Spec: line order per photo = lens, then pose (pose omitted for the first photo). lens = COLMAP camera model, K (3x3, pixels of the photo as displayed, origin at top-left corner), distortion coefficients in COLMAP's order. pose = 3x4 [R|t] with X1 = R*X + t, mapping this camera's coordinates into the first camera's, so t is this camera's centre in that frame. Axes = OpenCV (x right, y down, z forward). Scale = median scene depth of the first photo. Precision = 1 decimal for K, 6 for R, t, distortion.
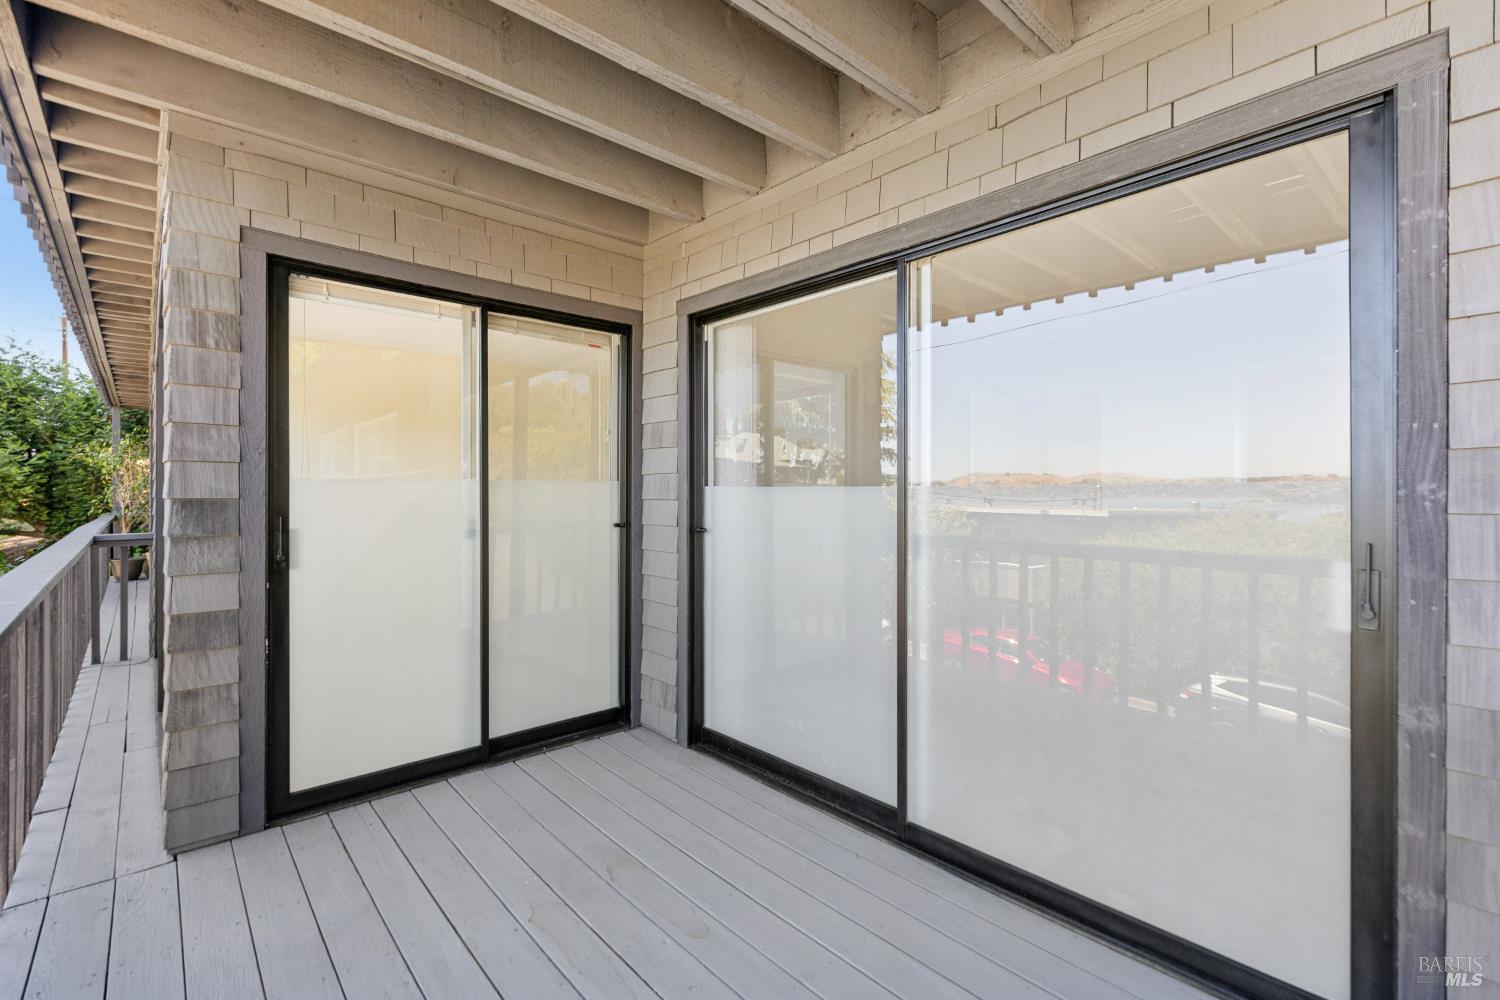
lens RADIAL K [[671.4, 0, 758.2], [0, 671.4, 500.5], [0, 0, 1]] dist [0.005119, -0.003178]
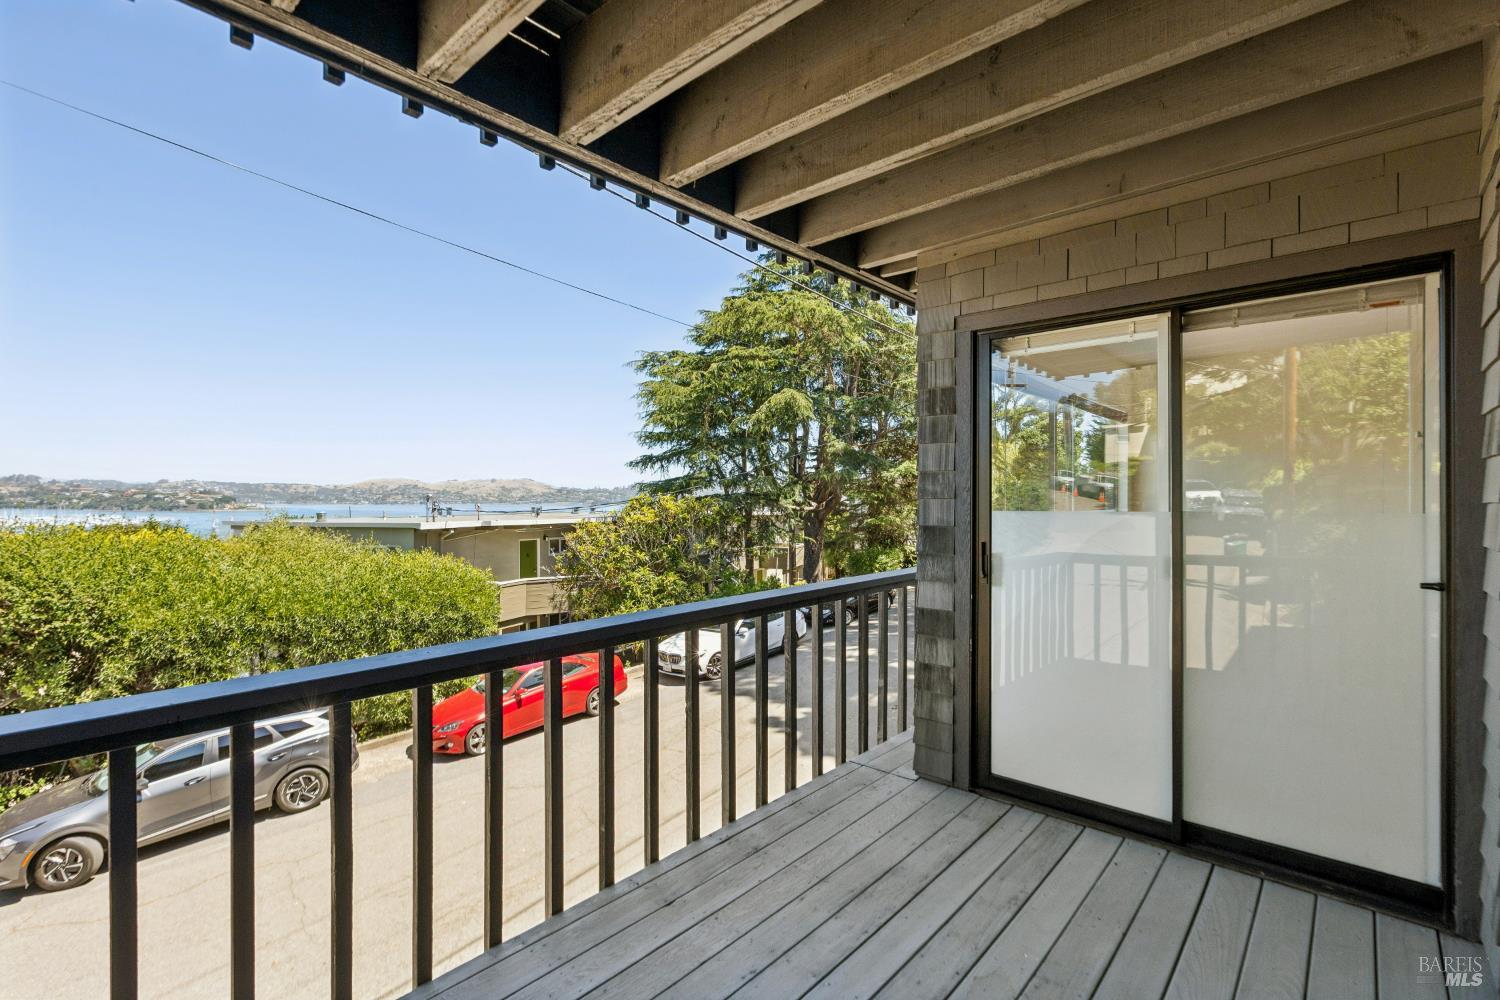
lens RADIAL K [[671.4, 0, 764.1], [0, 671.4, 514.2], [0, 0, 1]] dist [0.005119, -0.003178]
pose [[0.120379, 0.014971, -0.992615, 0.467107], [-0.020154, 0.999717, 0.012634, -0.035648], [0.992523, 0.018484, 0.120647, 0.473346]]
